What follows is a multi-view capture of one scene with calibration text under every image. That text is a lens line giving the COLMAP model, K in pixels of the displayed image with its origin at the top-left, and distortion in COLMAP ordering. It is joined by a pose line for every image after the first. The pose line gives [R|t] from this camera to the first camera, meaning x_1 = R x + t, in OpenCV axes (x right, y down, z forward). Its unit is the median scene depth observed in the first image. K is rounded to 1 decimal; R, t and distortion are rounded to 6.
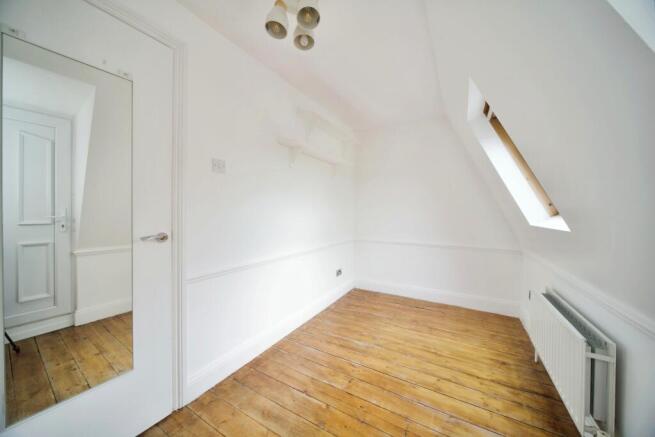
lens RADIAL K [[240.9, 0, 331.5], [0, 240.9, 216.9], [0, 0, 1]] dist [-0.009257, -0.000039]
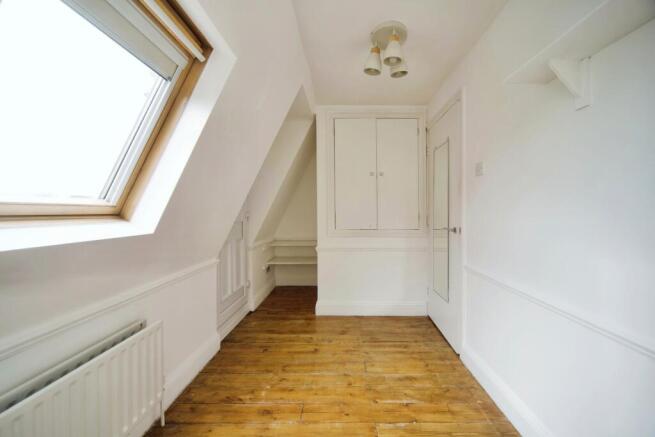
lens RADIAL K [[240.9, 0, 331.5], [0, 240.9, 216.9], [0, 0, 1]] dist [-0.009257, -0.000039]
pose [[-0.898058, -0.003009, -0.439867, 0.590862], [-0.016691, 0.999490, 0.027241, -0.027565], [0.439560, 0.031806, -0.897650, 1.762812]]
